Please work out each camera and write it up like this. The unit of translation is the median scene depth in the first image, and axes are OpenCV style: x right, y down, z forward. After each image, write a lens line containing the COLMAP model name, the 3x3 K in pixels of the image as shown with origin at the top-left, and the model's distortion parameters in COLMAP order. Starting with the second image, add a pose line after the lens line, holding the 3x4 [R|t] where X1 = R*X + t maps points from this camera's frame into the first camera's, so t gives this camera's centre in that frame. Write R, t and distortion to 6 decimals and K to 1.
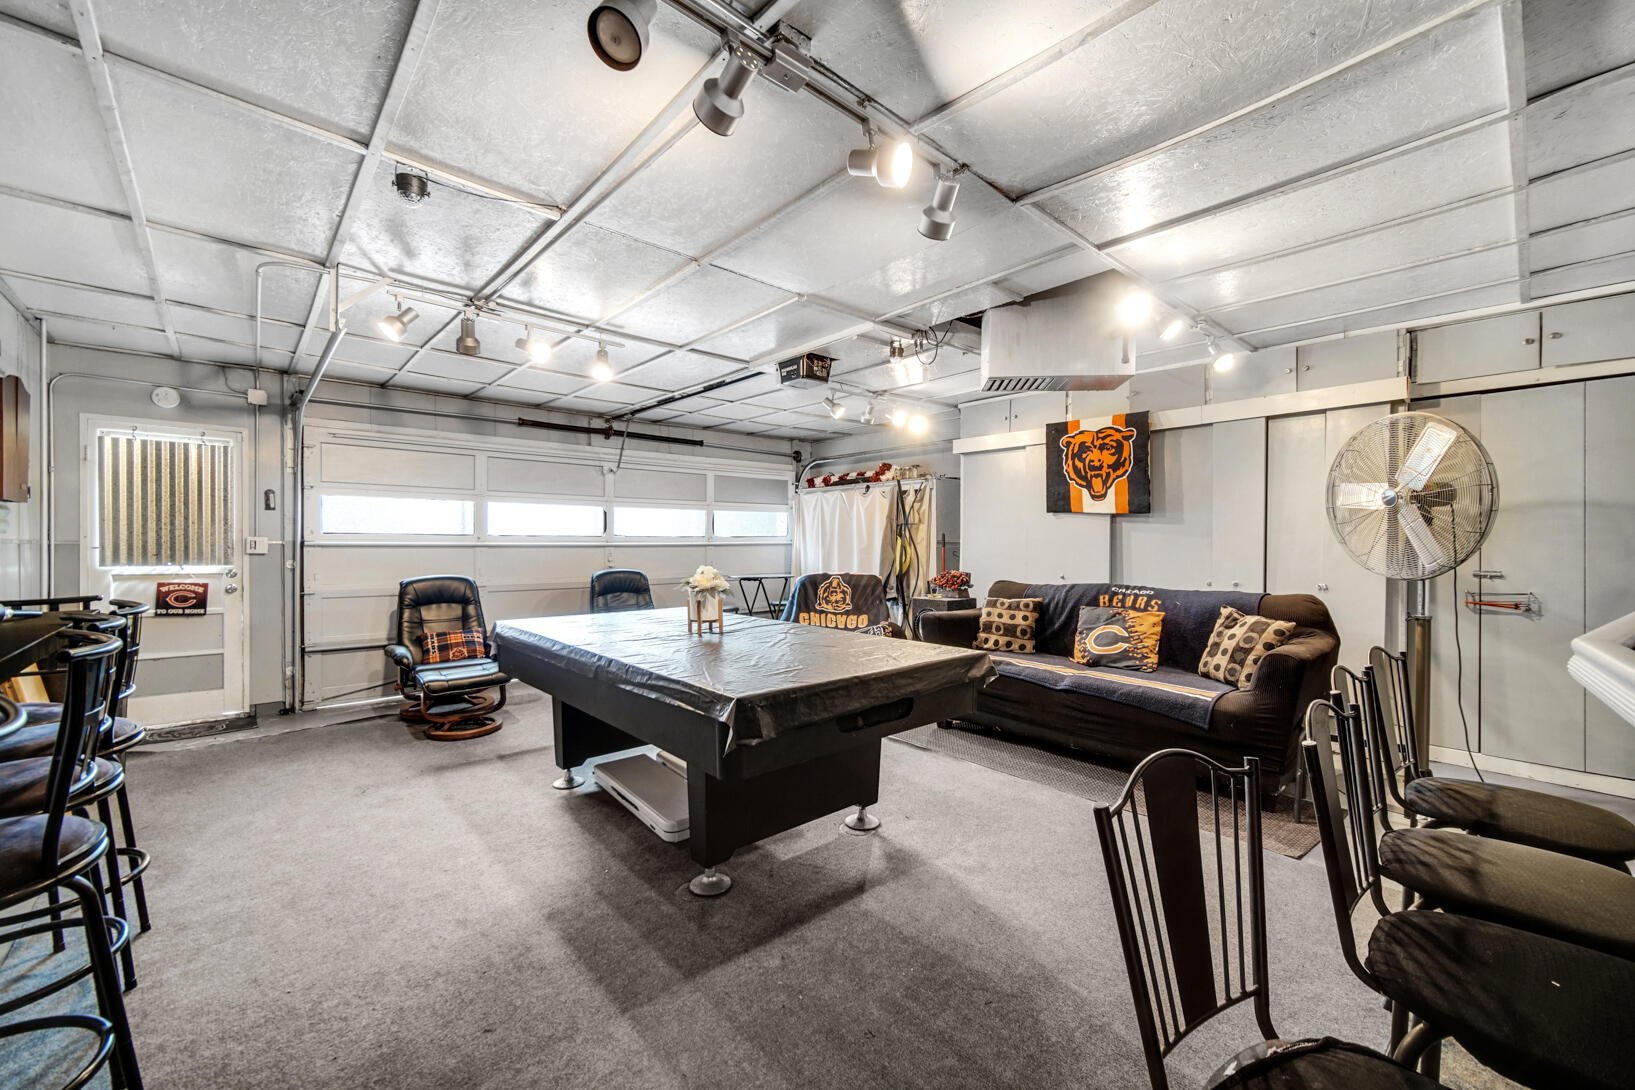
lens RADIAL K [[653.2, 0, 805.1], [0, 653.2, 545.5], [0, 0, 1]] dist [-0.000022, -0.000021]
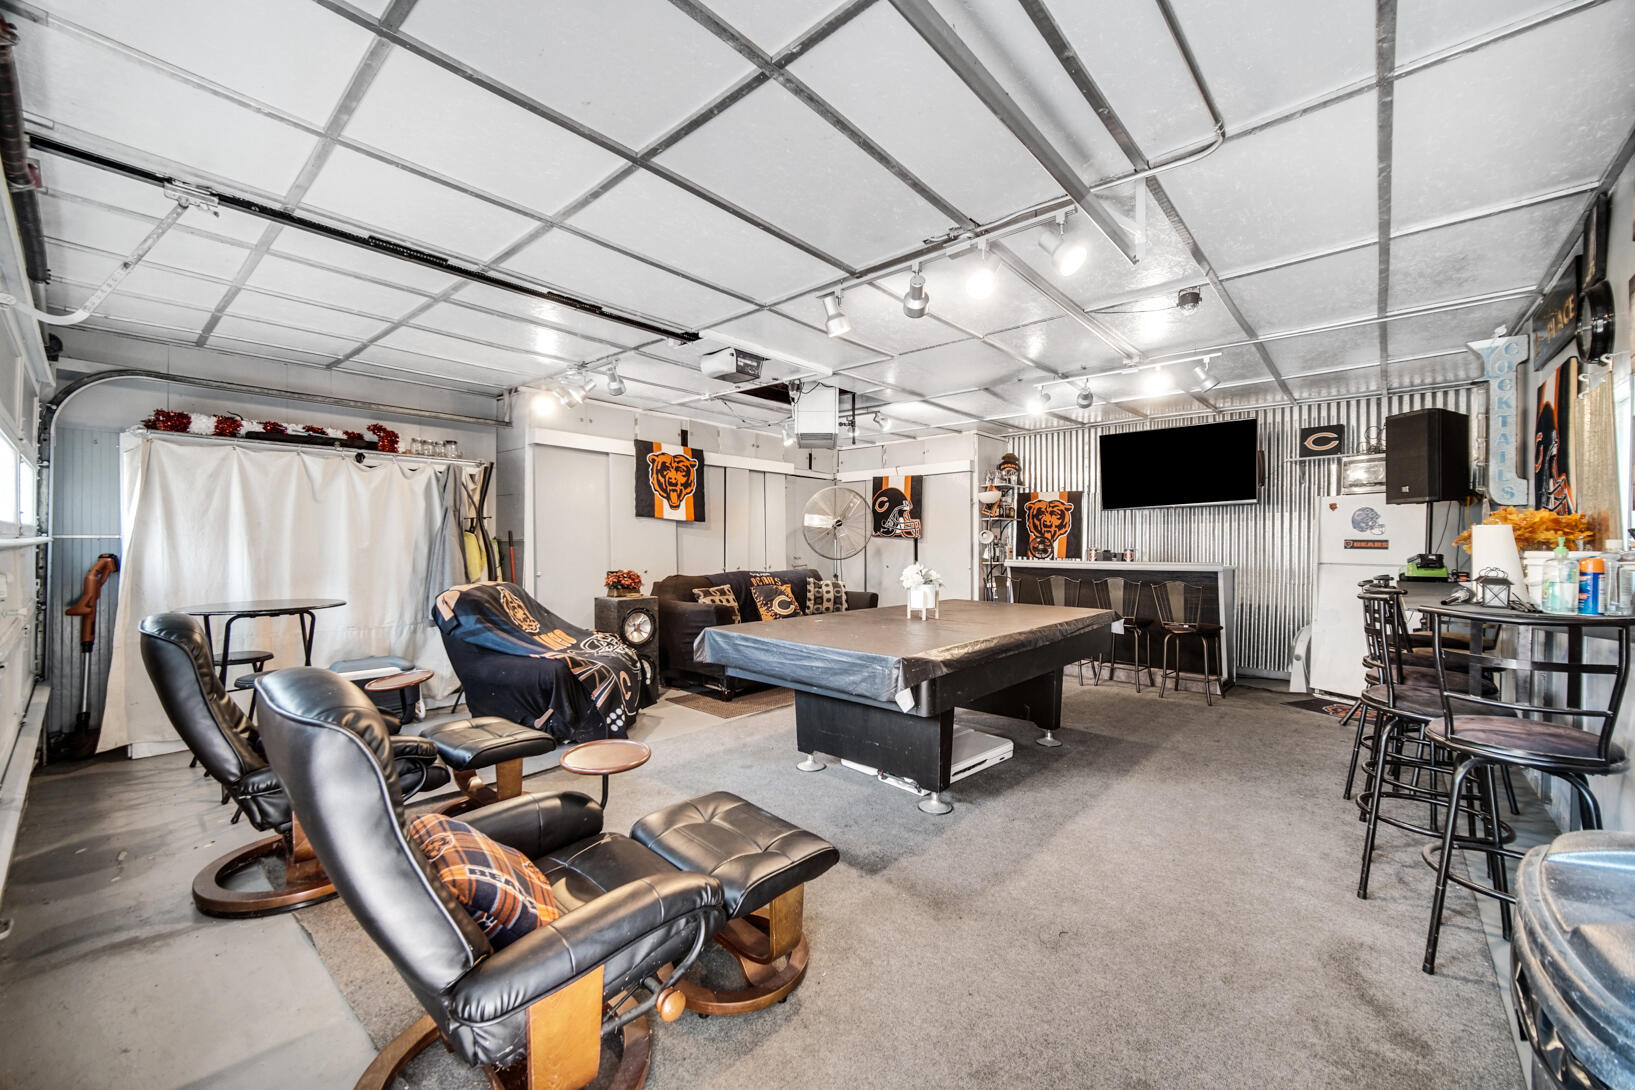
lens RADIAL K [[653.2, 0, 803.8], [0, 653.2, 542.6], [0, 0, 1]] dist [-0.000022, -0.000021]
pose [[-0.118355, 0.002290, 0.992969, -0.867621], [-0.000044, 0.999997, -0.002312, -0.000729], [-0.992971, -0.000317, -0.118355, 0.899746]]
